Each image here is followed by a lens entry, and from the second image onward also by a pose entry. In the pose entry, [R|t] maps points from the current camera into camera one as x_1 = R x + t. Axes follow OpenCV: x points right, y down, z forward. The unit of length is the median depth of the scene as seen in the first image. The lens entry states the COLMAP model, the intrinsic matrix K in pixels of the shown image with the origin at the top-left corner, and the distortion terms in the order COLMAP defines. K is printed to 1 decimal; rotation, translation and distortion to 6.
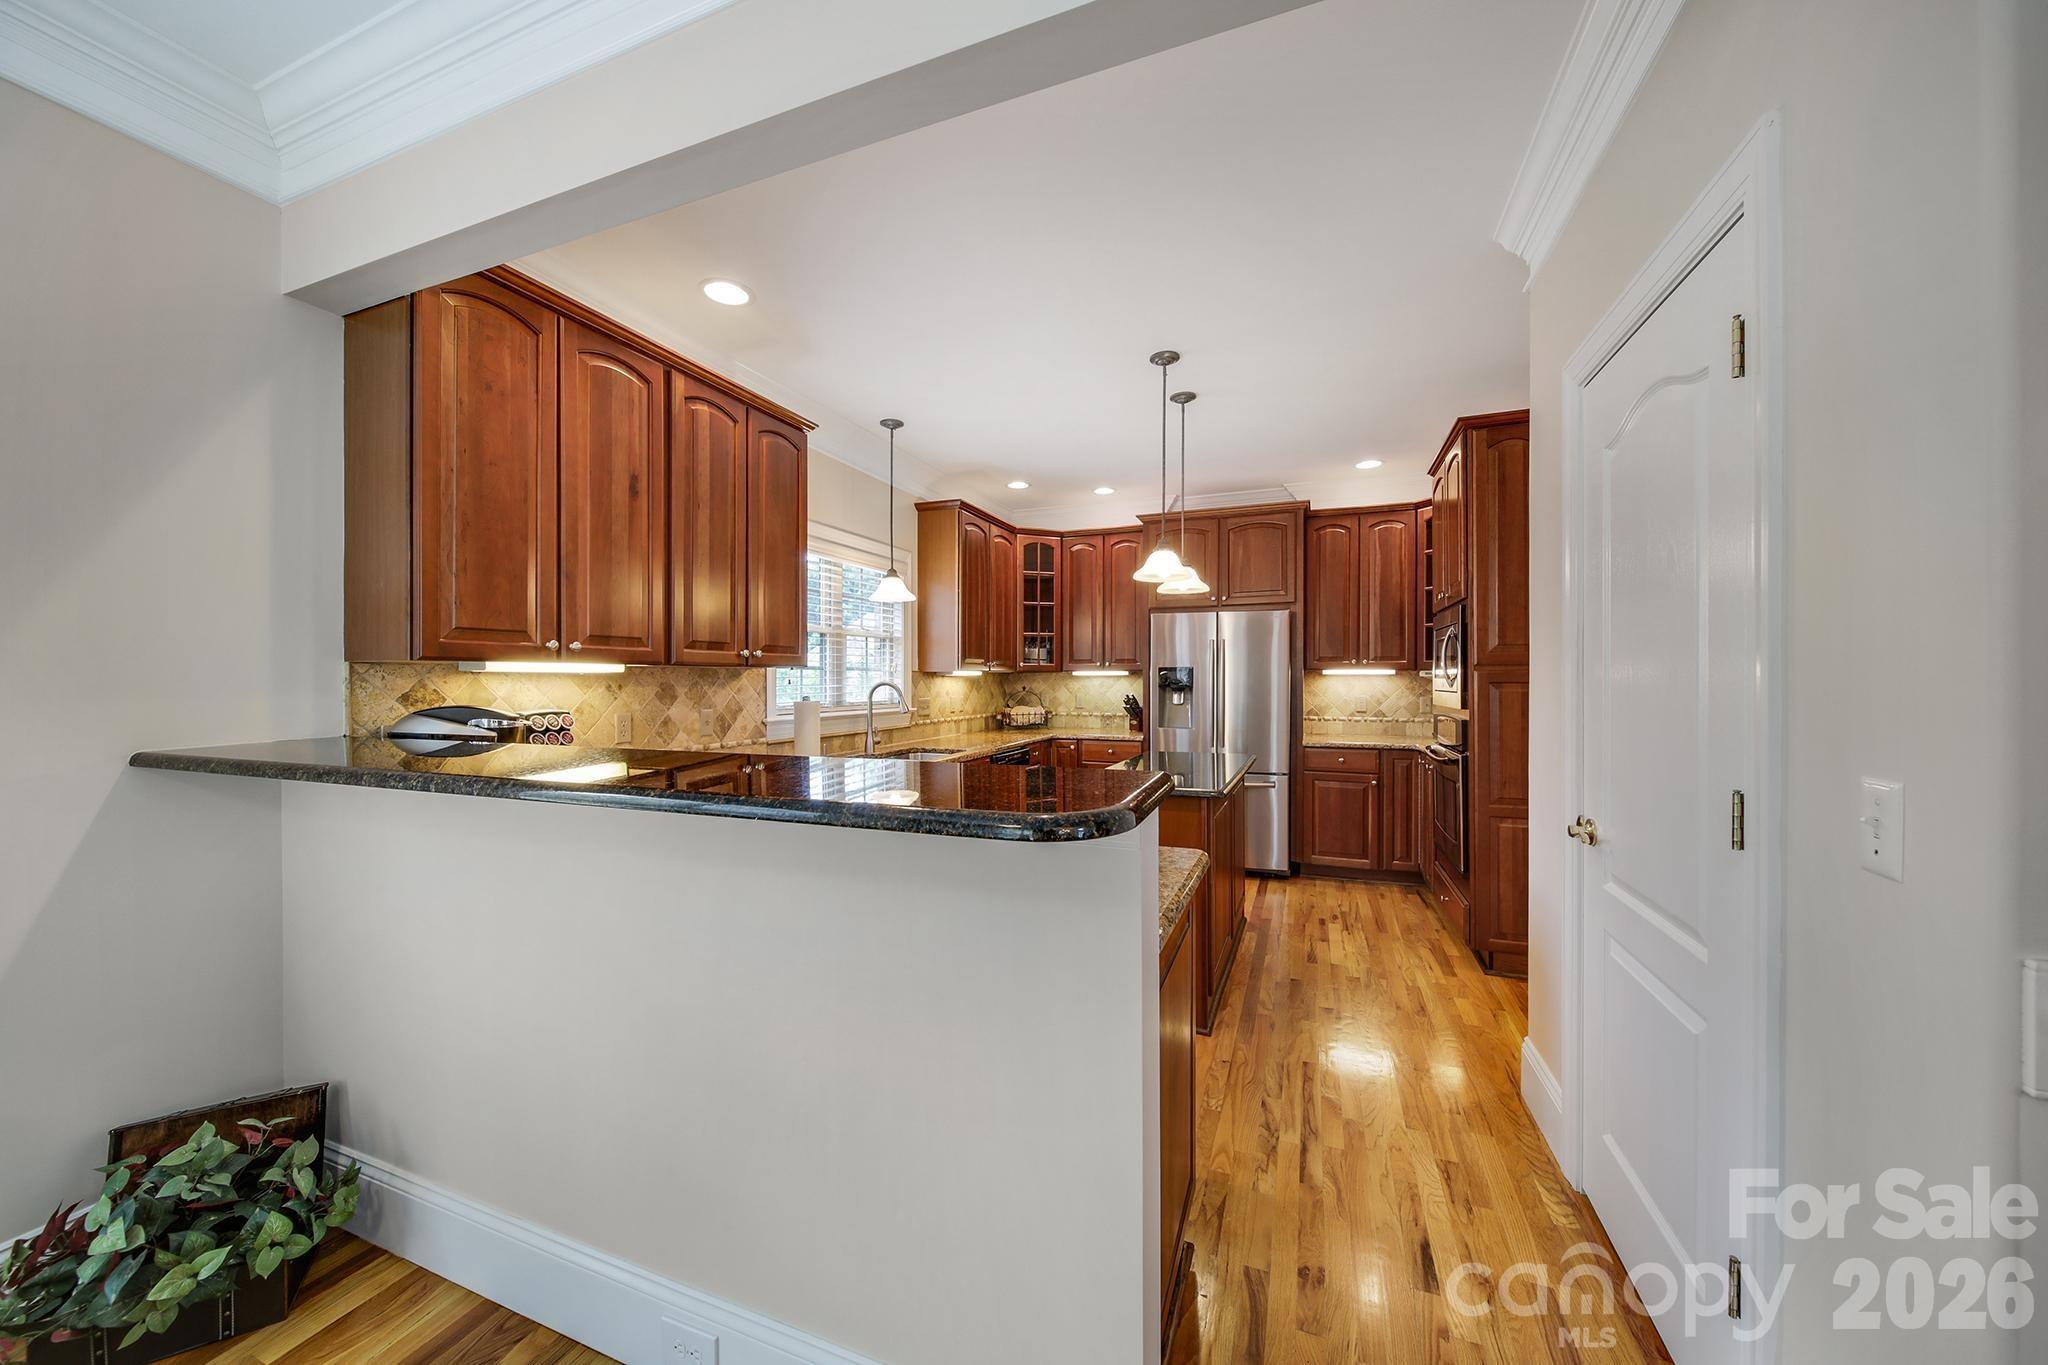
lens RADIAL K [[717.9, 0, 1029.0], [0, 717.9, 686.9], [0, 0, 1]] dist [-0.001261, -0.000079]
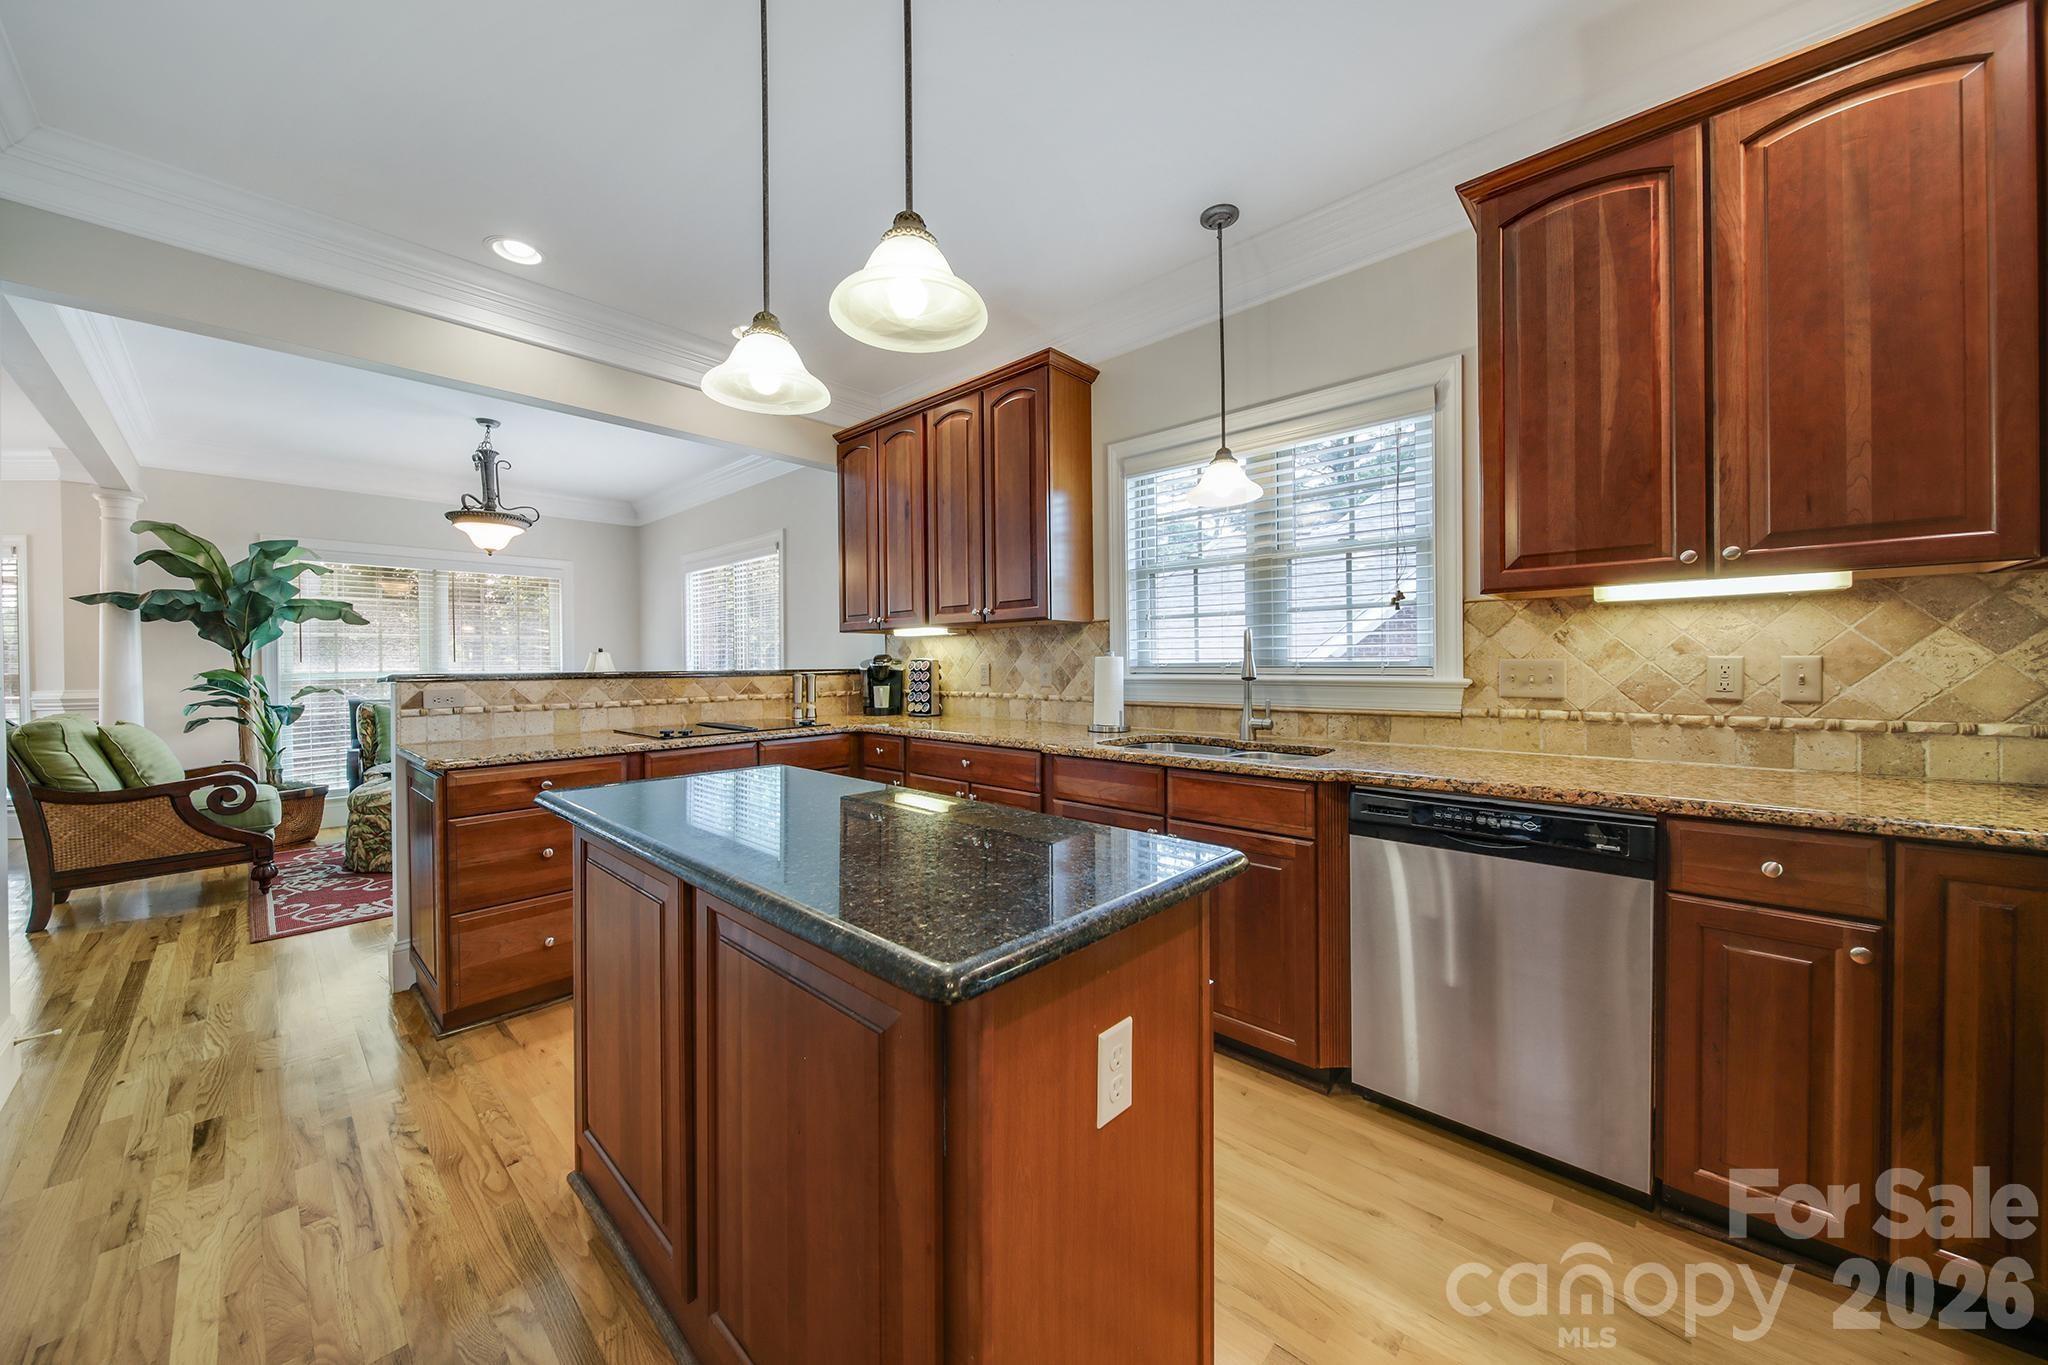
lens RADIAL K [[717.9, 0, 1031.4], [0, 717.9, 646.9], [0, 0, 1]] dist [-0.001261, -0.000079]
pose [[-0.351081, 0.014621, -0.936231, 0.553382], [0.019285, 0.999779, 0.008382, -0.002600], [0.936147, -0.015112, -0.351285, 1.285546]]
